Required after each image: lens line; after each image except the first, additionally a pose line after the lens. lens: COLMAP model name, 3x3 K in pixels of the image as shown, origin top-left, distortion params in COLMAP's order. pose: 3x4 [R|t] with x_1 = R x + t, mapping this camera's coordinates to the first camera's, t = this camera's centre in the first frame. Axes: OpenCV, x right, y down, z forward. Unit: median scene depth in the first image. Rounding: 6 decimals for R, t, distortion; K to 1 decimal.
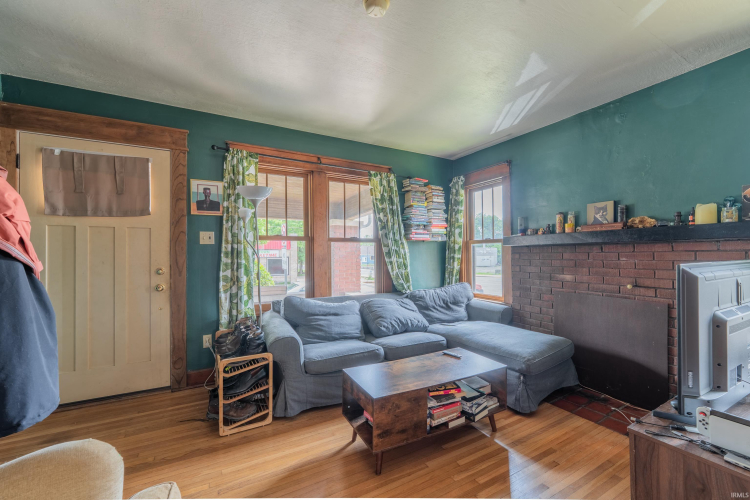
lens RADIAL K [[303.9, 0, 377.1], [0, 303.9, 253.9], [0, 0, 1]] dist [0.000779, -0.001603]
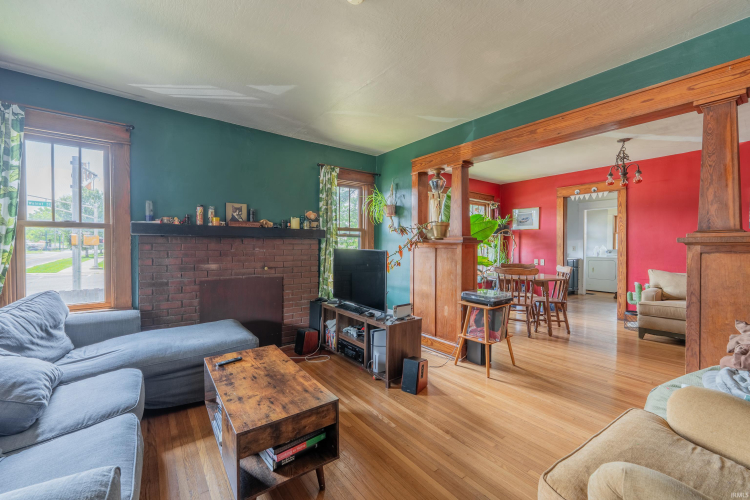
lens RADIAL K [[303.9, 0, 379.2], [0, 303.9, 250.5], [0, 0, 1]] dist [0.000779, -0.001603]
pose [[-0.167223, -0.013157, 0.985831, -0.482751], [-0.008023, 0.999896, 0.011984, 0.001670], [-0.985887, -0.005906, -0.167311, 0.524233]]
